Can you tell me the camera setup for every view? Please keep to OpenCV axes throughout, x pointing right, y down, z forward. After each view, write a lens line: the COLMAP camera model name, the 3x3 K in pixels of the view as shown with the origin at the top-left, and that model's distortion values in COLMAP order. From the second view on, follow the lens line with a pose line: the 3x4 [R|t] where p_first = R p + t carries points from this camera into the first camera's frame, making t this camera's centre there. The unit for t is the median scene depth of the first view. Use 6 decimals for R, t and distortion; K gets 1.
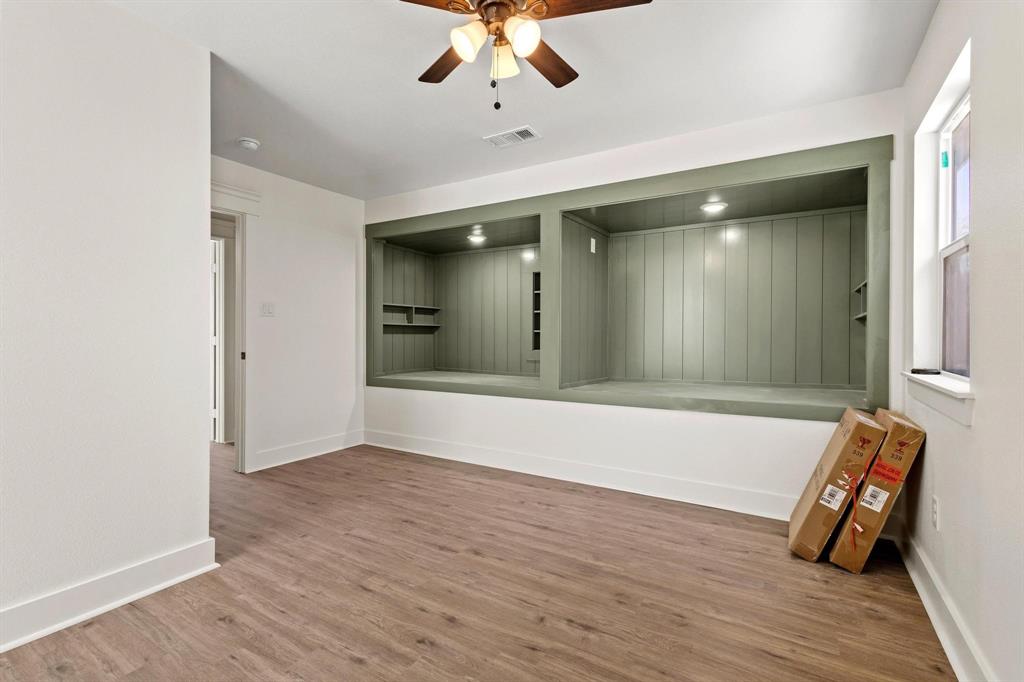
lens RADIAL K [[469.1, 0, 511.3], [0, 469.1, 337.0], [0, 0, 1]] dist [0.009167, -0.002163]
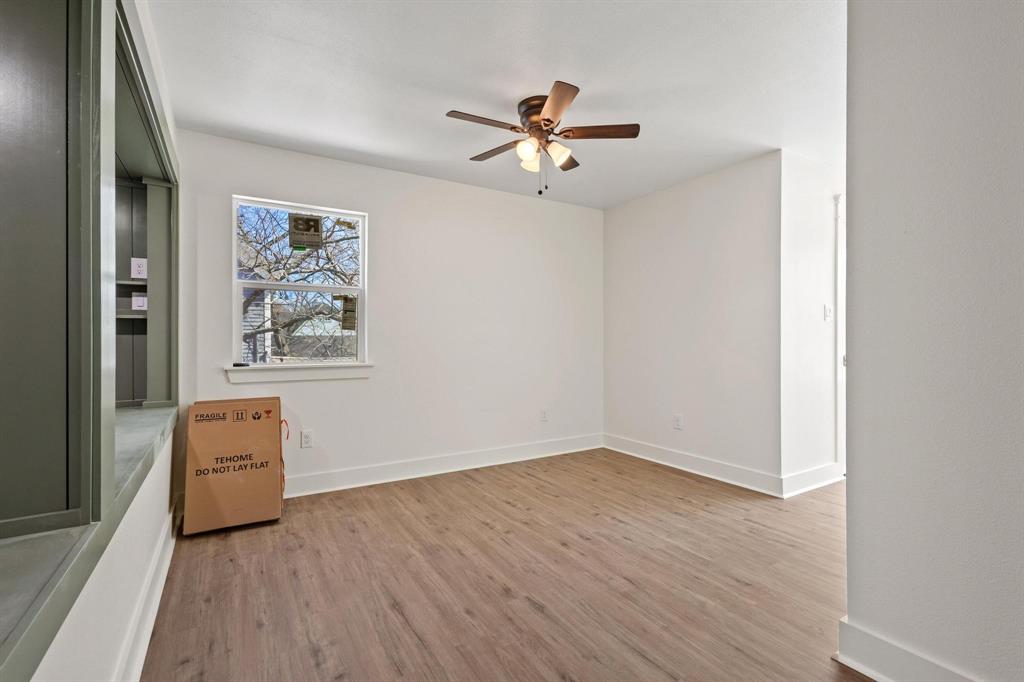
lens RADIAL K [[469.1, 0, 513.8], [0, 469.1, 337.1], [0, 0, 1]] dist [0.009167, -0.002163]
pose [[-0.891793, -0.002405, 0.452437, -0.540752], [-0.000888, 0.999993, 0.003566, -0.017489], [-0.452442, 0.002778, -0.891789, 2.003991]]
